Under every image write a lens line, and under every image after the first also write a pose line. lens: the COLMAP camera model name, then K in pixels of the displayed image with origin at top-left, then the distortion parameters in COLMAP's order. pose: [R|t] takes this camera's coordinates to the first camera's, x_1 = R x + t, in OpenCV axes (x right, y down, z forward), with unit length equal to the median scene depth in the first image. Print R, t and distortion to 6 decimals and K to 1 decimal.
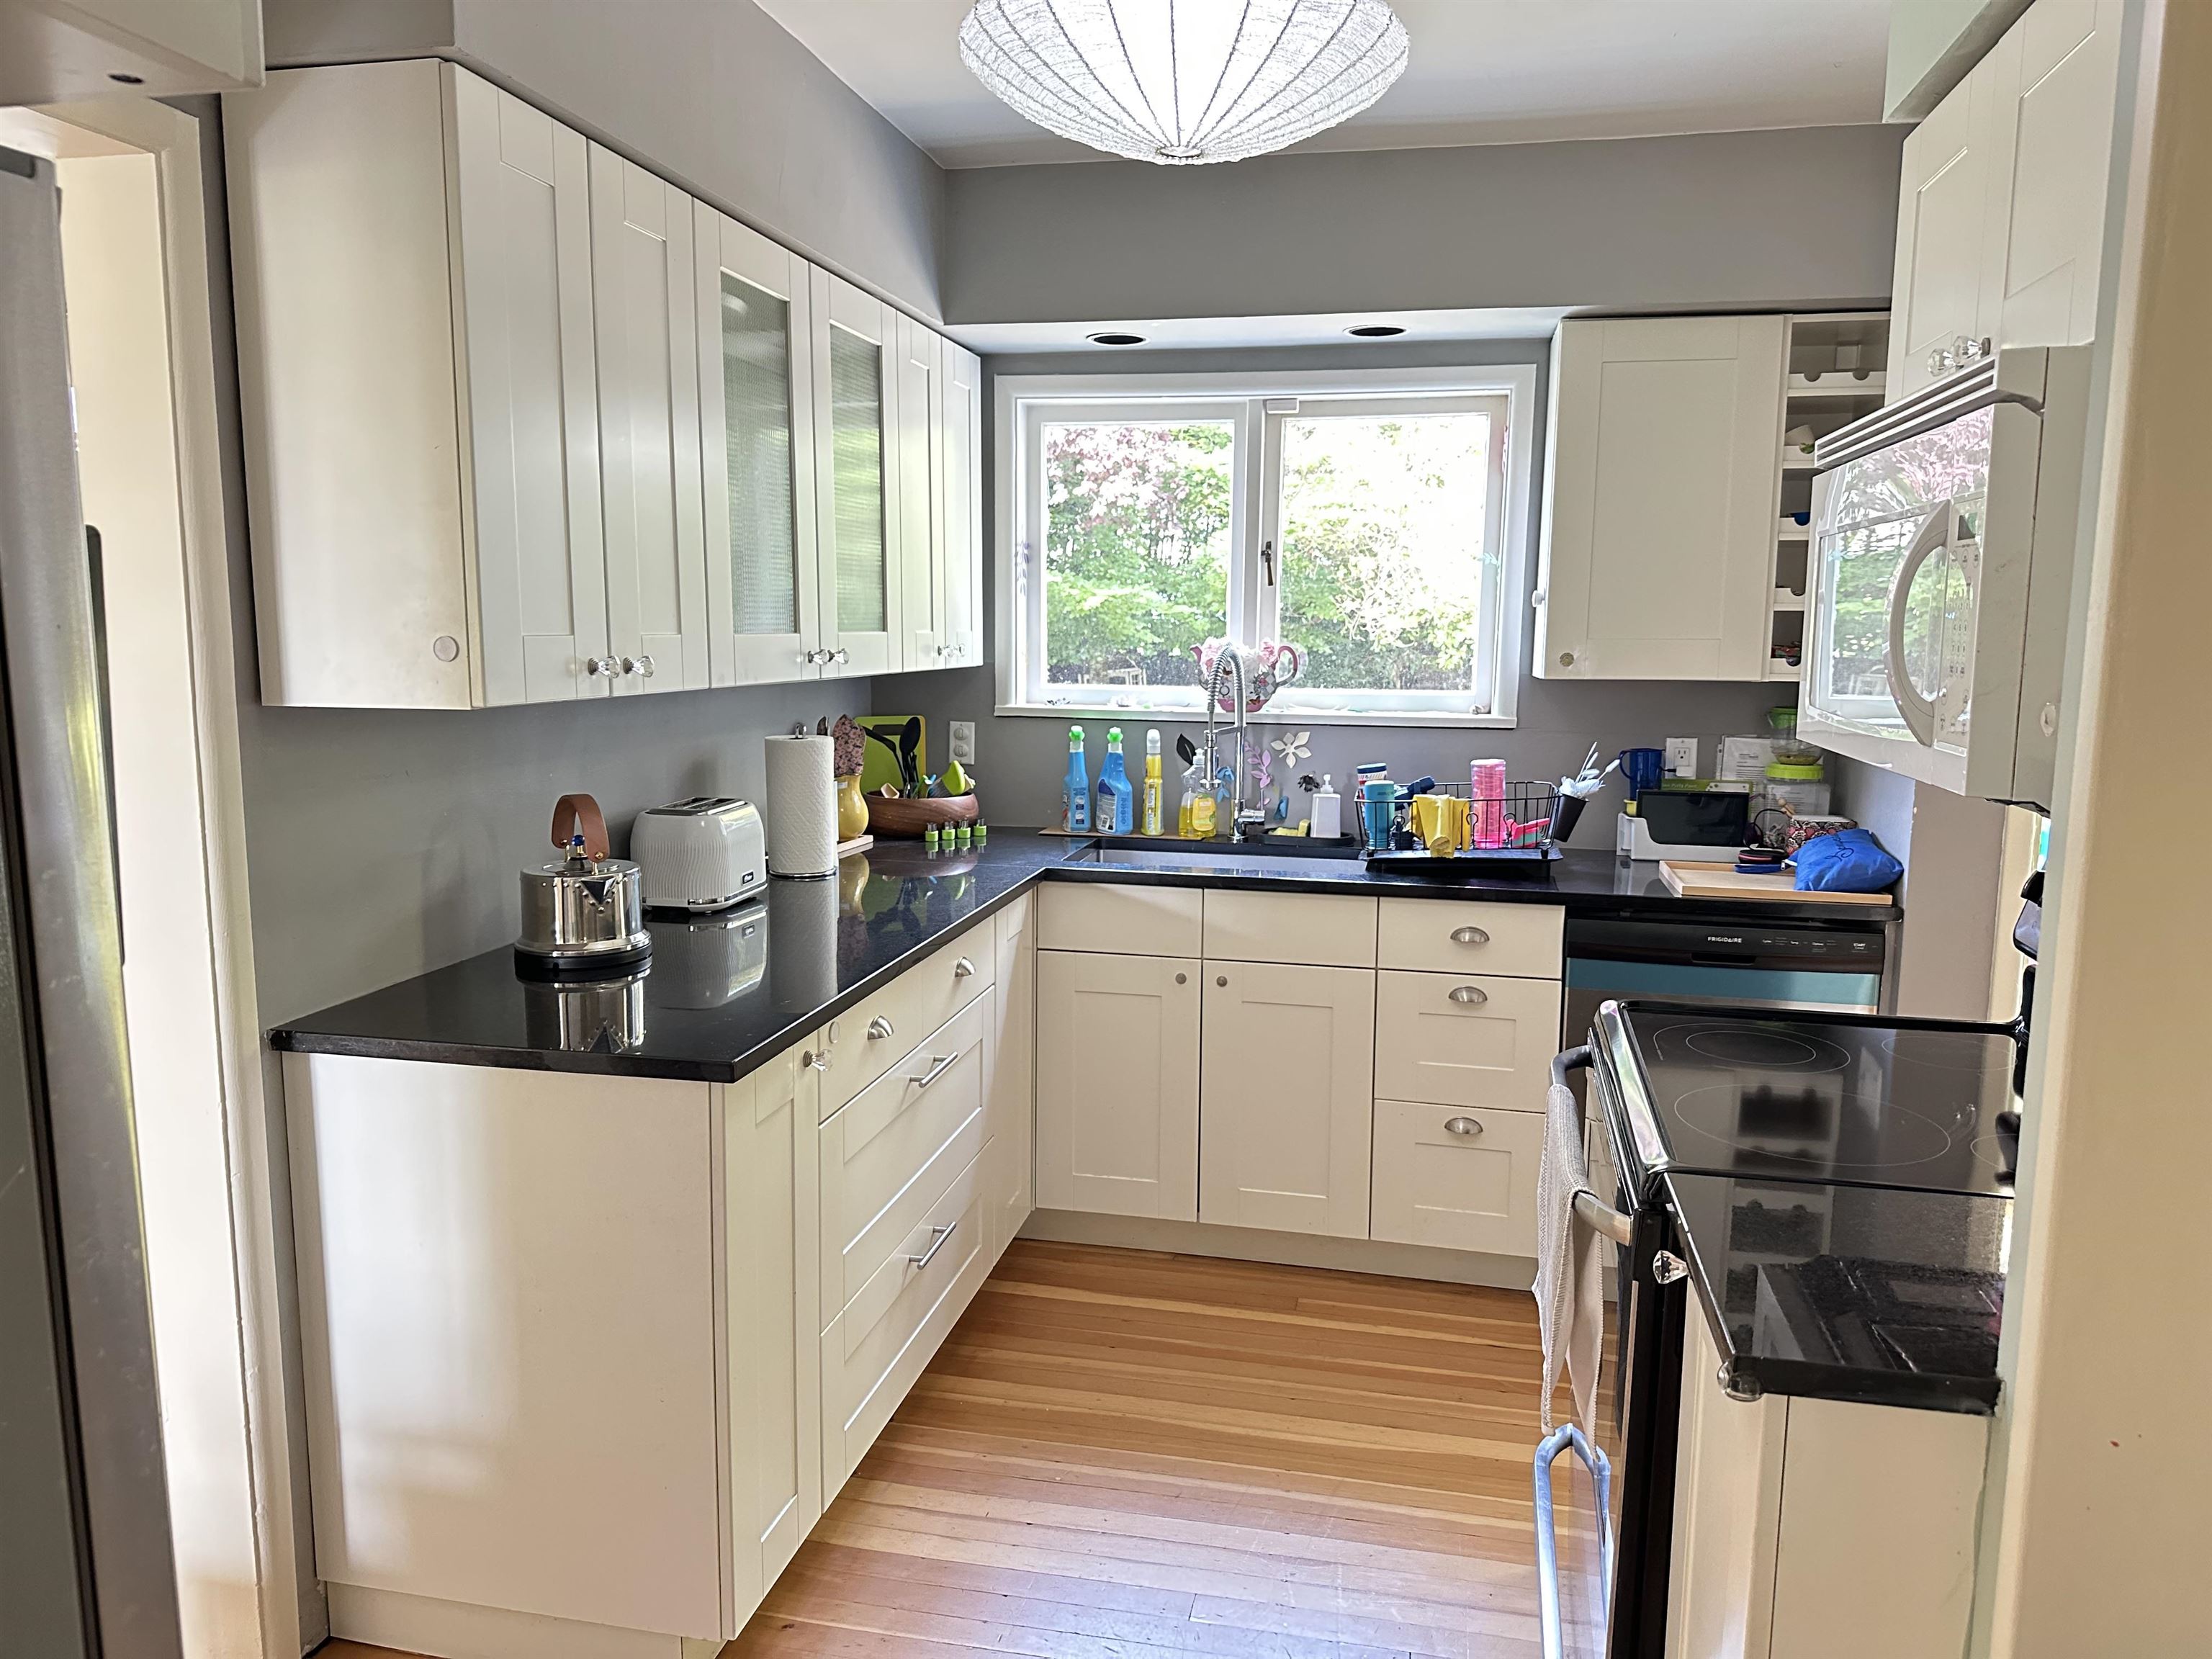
lens RADIAL K [[1549.8, 0, 1104.2], [0, 1549.8, 833.3], [0, 0, 1]] dist [0.034946, -0.042402]
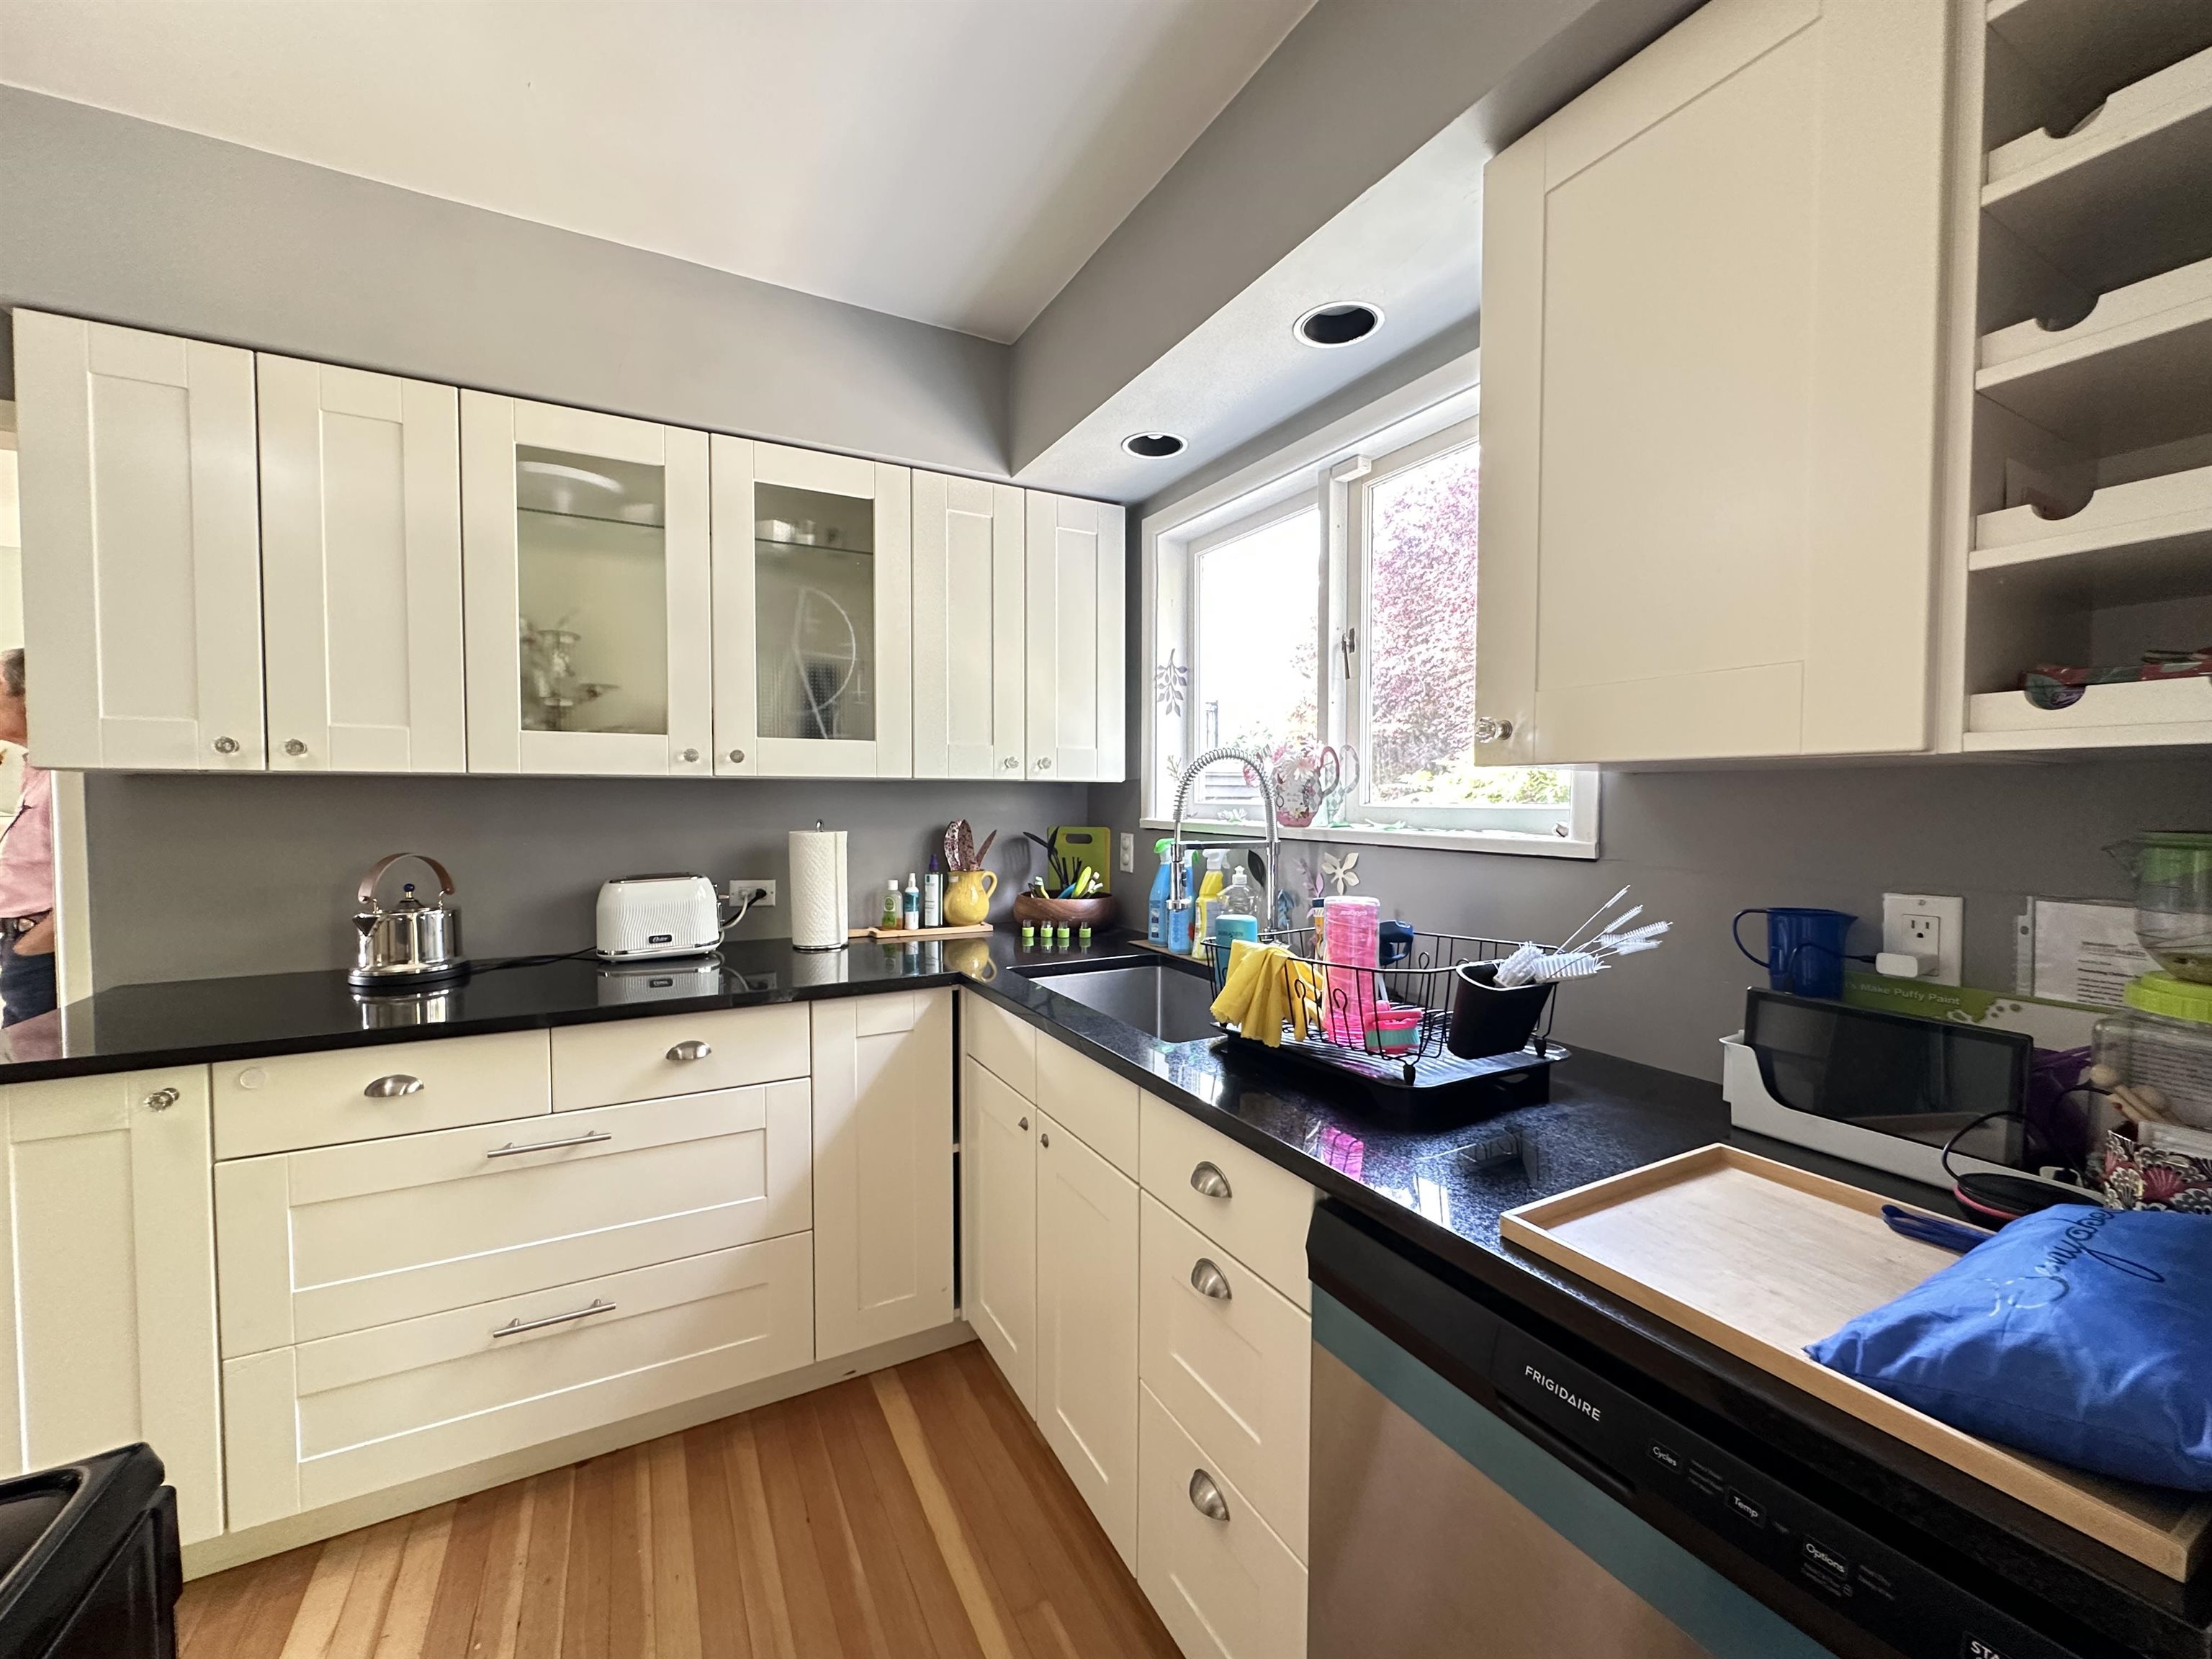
lens RADIAL K [[881.0, 0, 1100.7], [0, 881.0, 826.6], [0, 0, 1]] dist [-0.005704, 0.000735]
pose [[0.641865, 0.018136, -0.766603, 0.399333], [-0.100999, 0.993010, -0.061073, -0.038934], [0.760137, 0.116627, 0.639211, 0.623452]]
